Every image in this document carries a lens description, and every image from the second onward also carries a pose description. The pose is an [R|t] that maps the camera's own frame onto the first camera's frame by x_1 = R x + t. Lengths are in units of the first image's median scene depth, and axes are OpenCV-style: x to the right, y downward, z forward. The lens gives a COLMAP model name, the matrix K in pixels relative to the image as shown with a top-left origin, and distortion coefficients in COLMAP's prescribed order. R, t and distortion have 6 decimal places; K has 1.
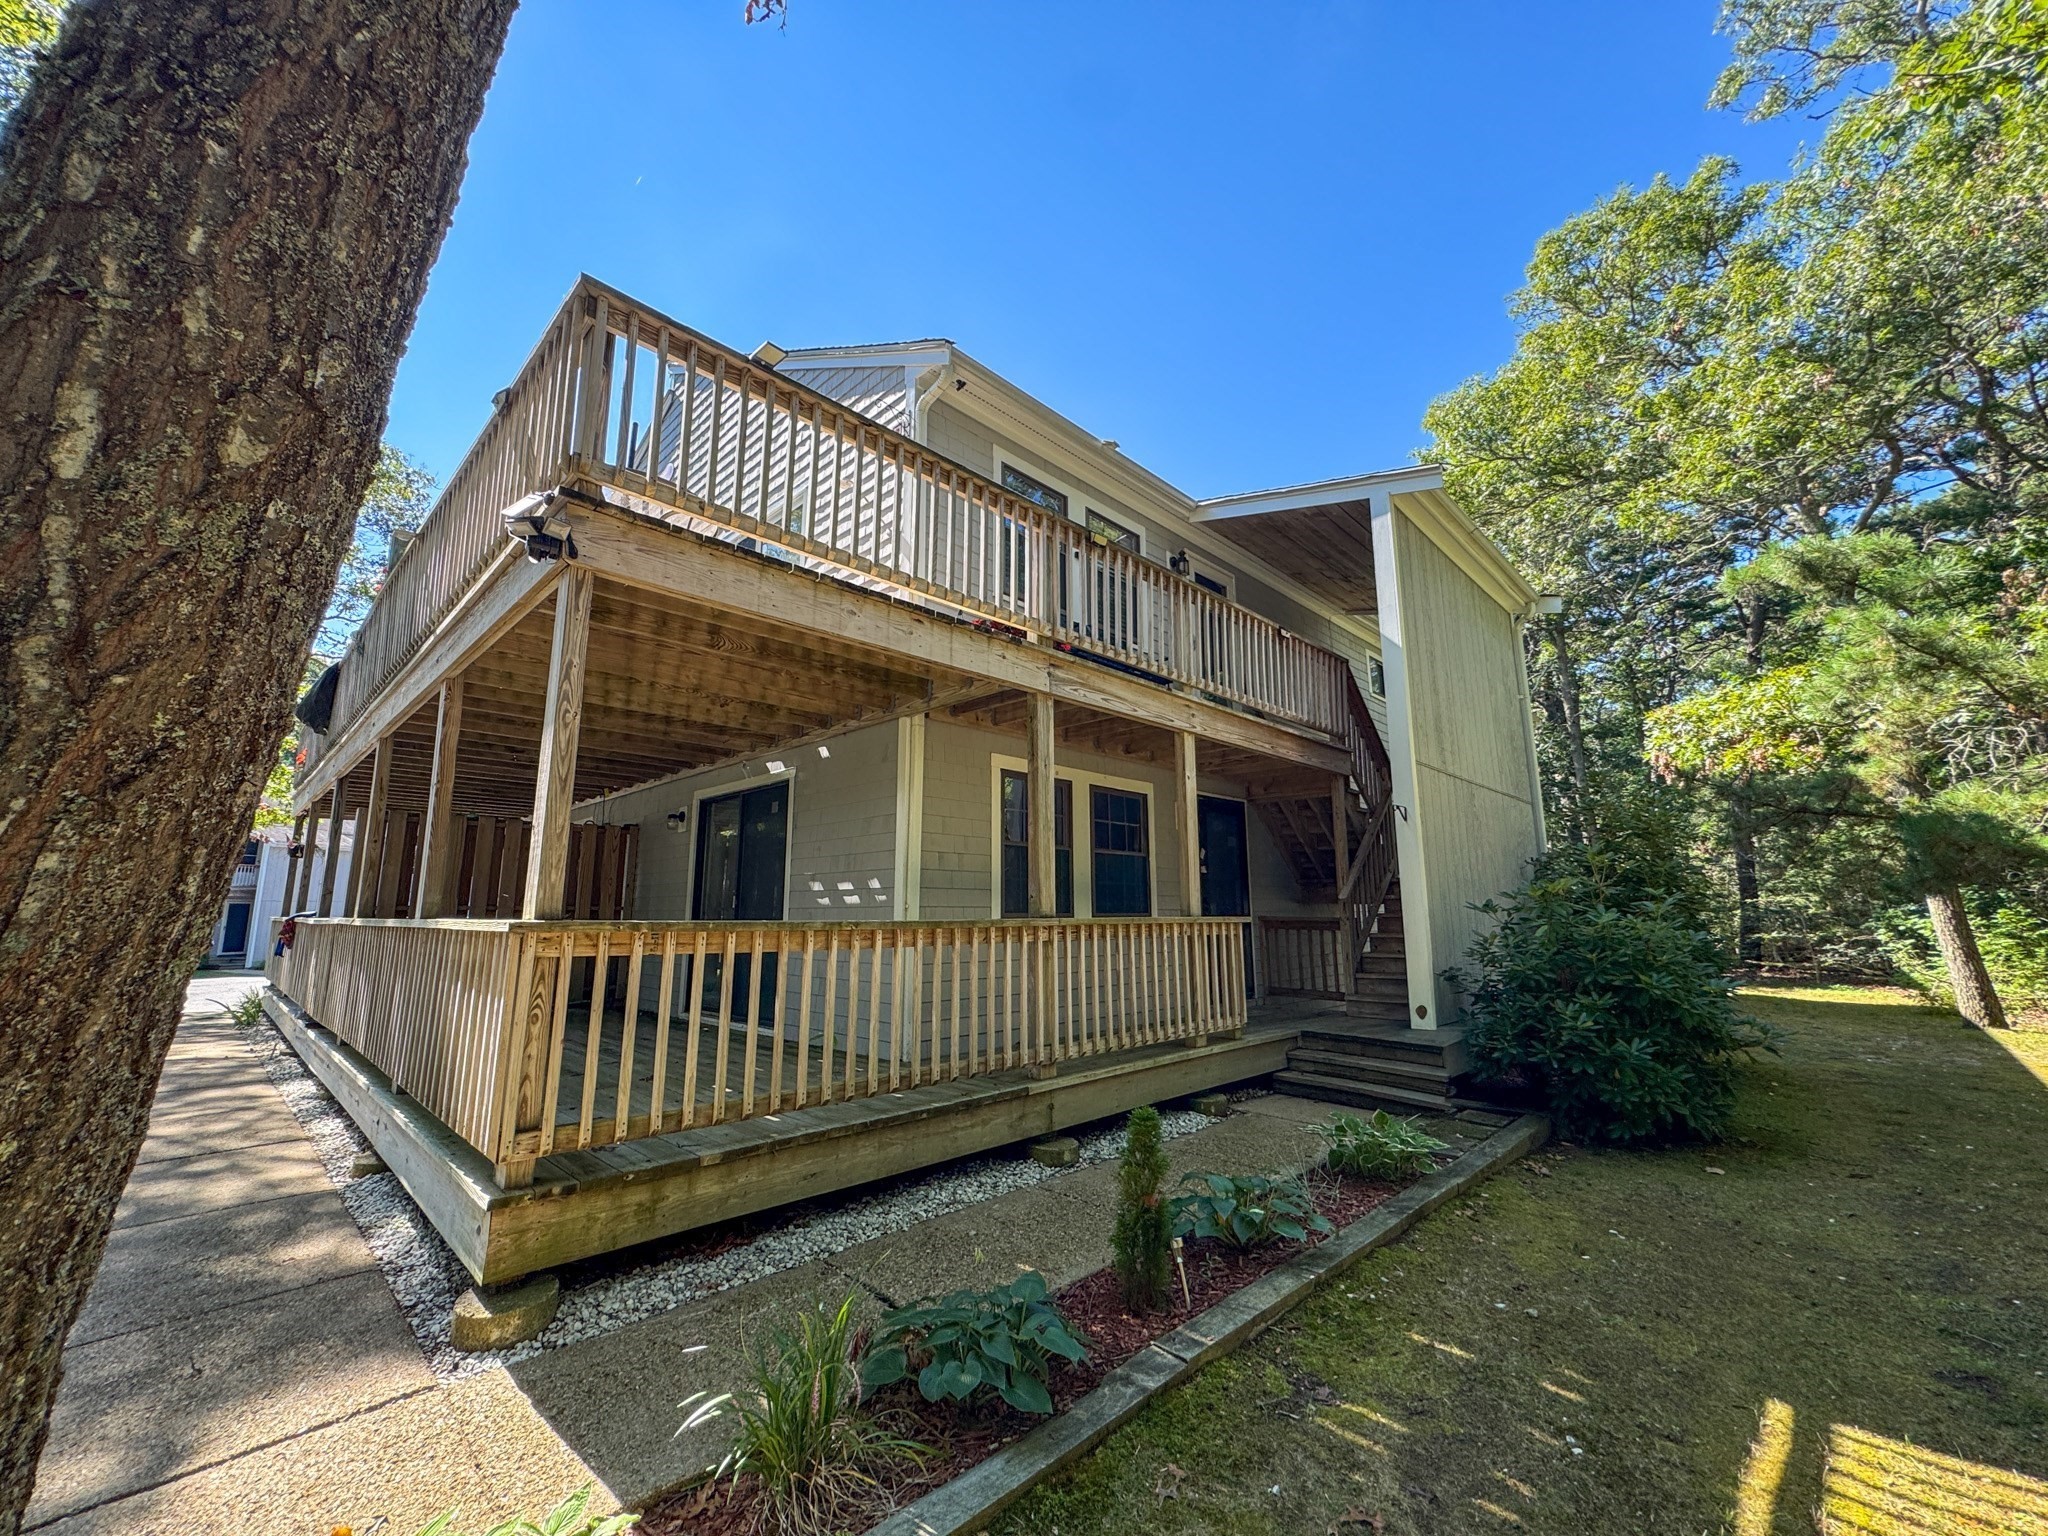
lens RADIAL K [[834.0, 0, 1020.7], [0, 834.0, 762.2], [0, 0, 1]] dist [-0.000424, 0.000116]
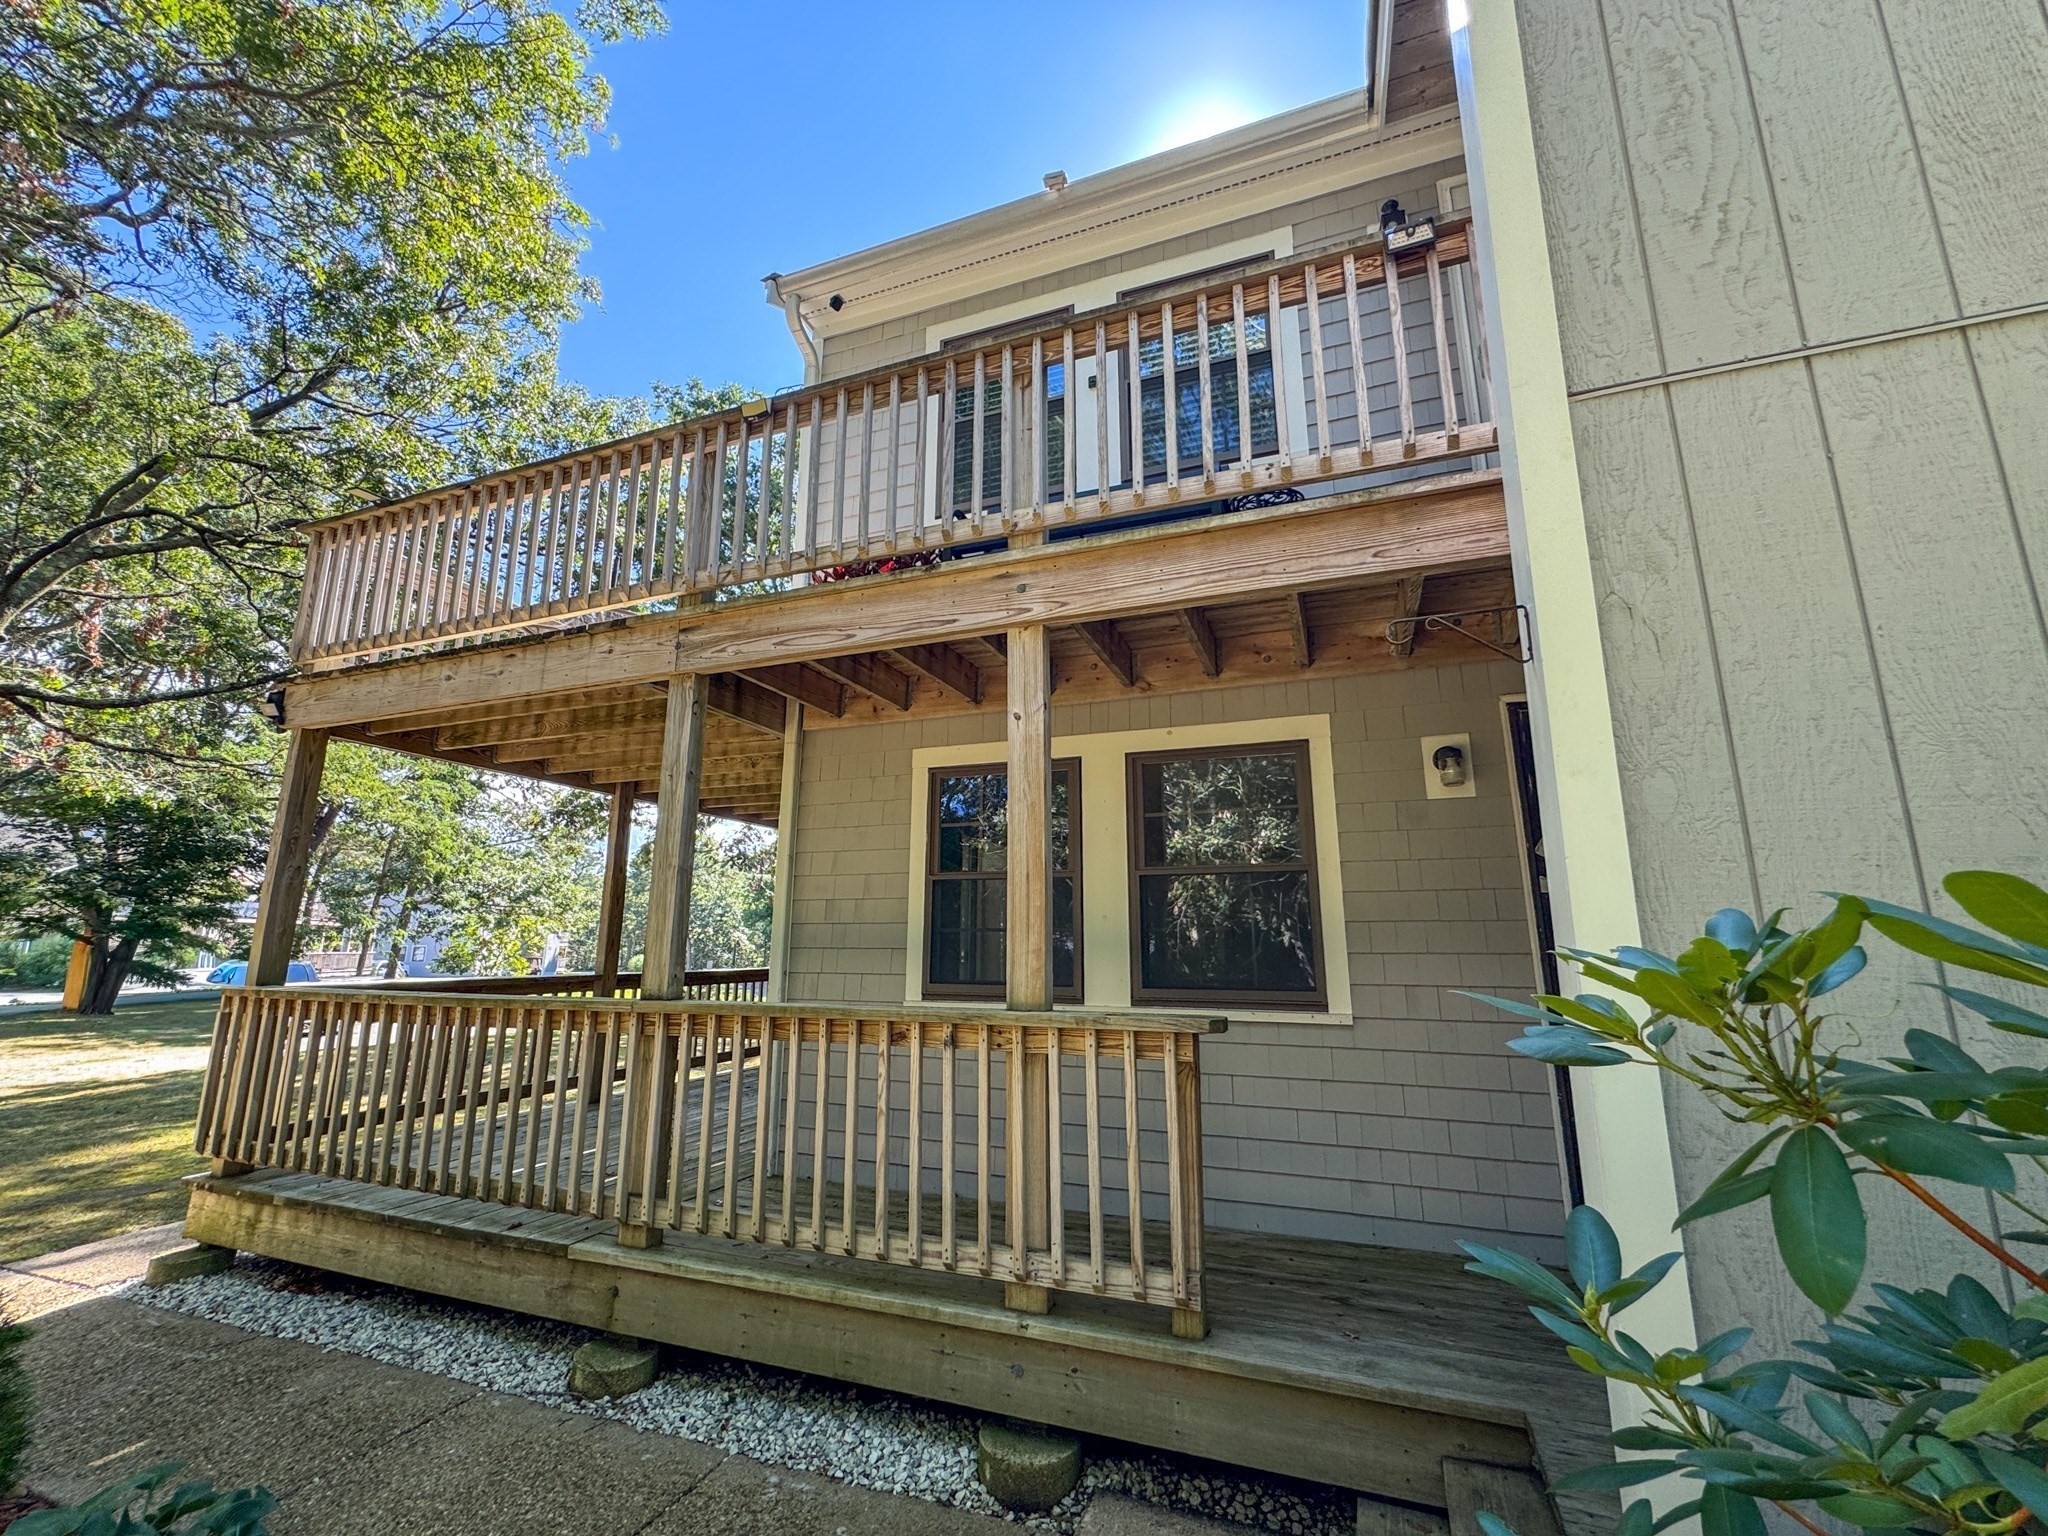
lens RADIAL K [[1006.4, 0, 1020.7], [0, 1006.4, 726.5], [0, 0, 1]] dist [-0.029627, -0.000091]
pose [[0.343889, -0.228111, -0.910882, 0.717055], [0.154951, 0.970531, -0.184550, 0.130899], [0.926138, -0.077678, 0.369101, 0.780872]]
